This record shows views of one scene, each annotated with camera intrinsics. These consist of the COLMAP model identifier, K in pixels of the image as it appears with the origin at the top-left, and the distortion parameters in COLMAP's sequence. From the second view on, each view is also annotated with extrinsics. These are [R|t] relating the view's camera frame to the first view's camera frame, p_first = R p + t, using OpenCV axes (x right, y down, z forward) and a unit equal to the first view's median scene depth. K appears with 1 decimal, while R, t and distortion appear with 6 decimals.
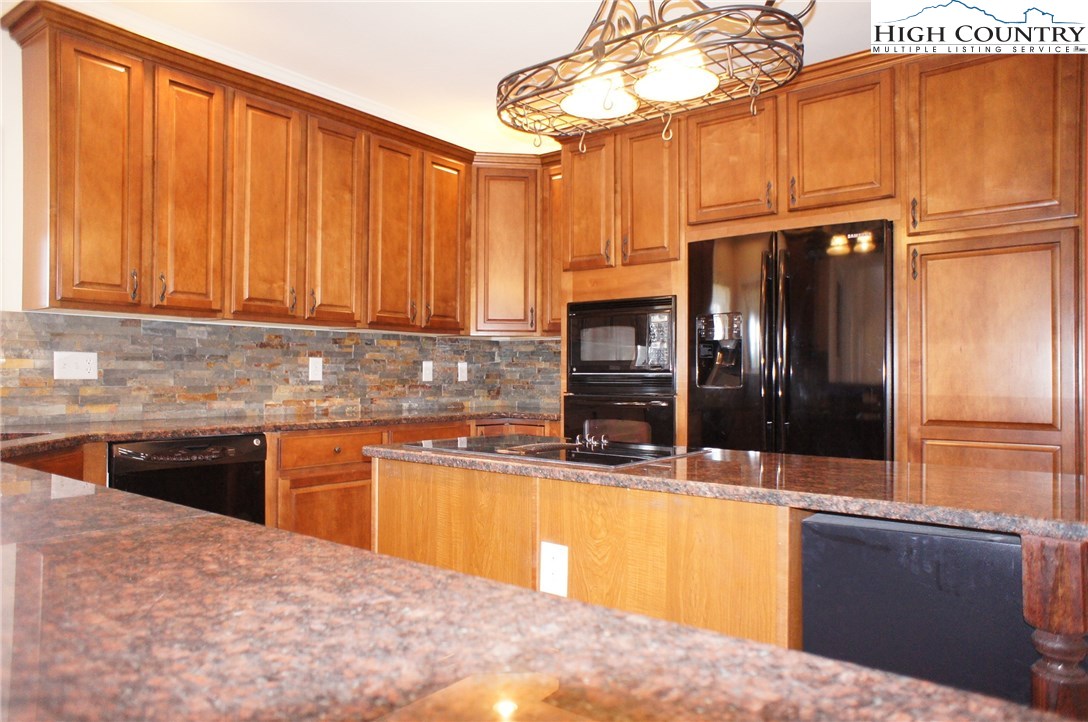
lens RADIAL K [[737.4, 0, 544.0], [0, 737.4, 361.0], [0, 0, 1]] dist [-0.054623, 0.093278]
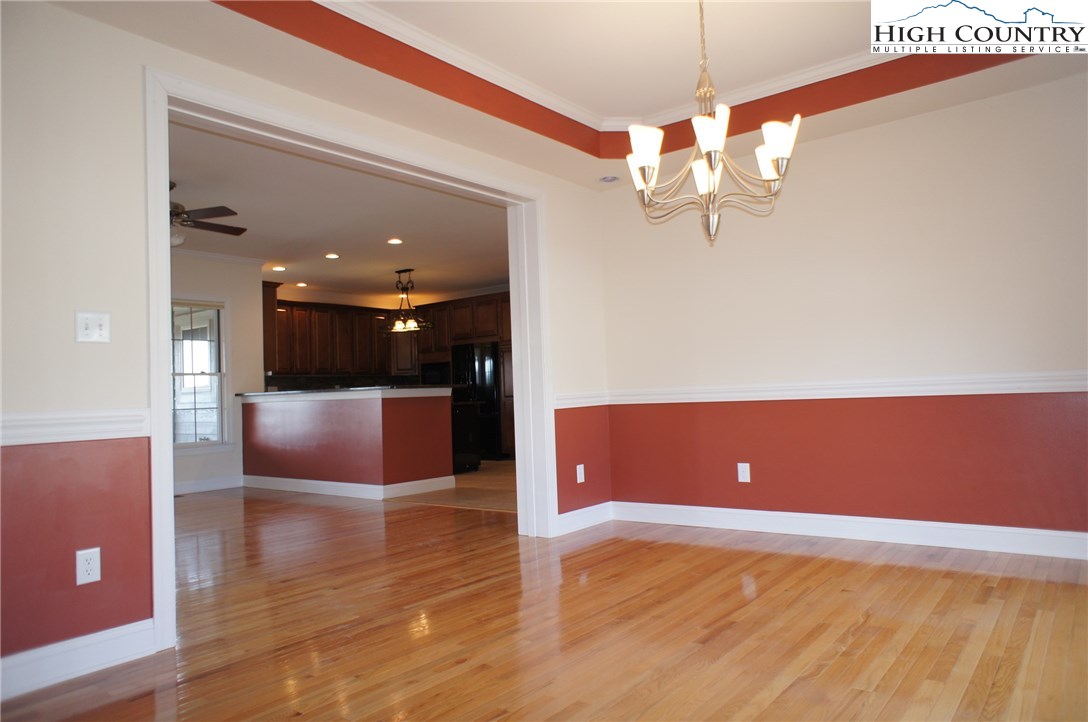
lens RADIAL K [[737.4, 0, 544.0], [0, 737.4, 361.0], [0, 0, 1]] dist [-0.054623, 0.093278]
pose [[0.999191, -0.039429, 0.007956, 0.574461], [0.039609, 0.998930, -0.023861, 0.000649], [-0.007007, 0.024157, 0.999684, -2.252794]]
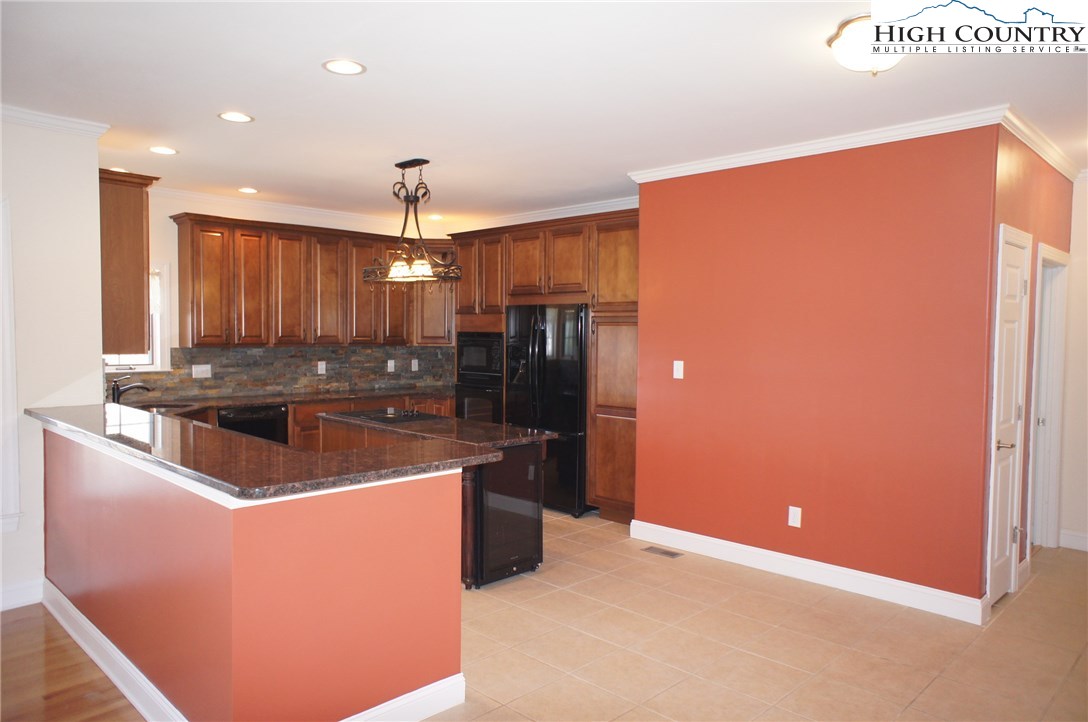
lens RADIAL K [[737.4, 0, 544.0], [0, 737.4, 361.0], [0, 0, 1]] dist [-0.054623, 0.093278]
pose [[0.994203, 0.009814, -0.107070, 0.492335], [-0.003175, 0.998071, 0.062000, -0.136370], [0.107472, -0.061300, 0.992316, -0.855473]]
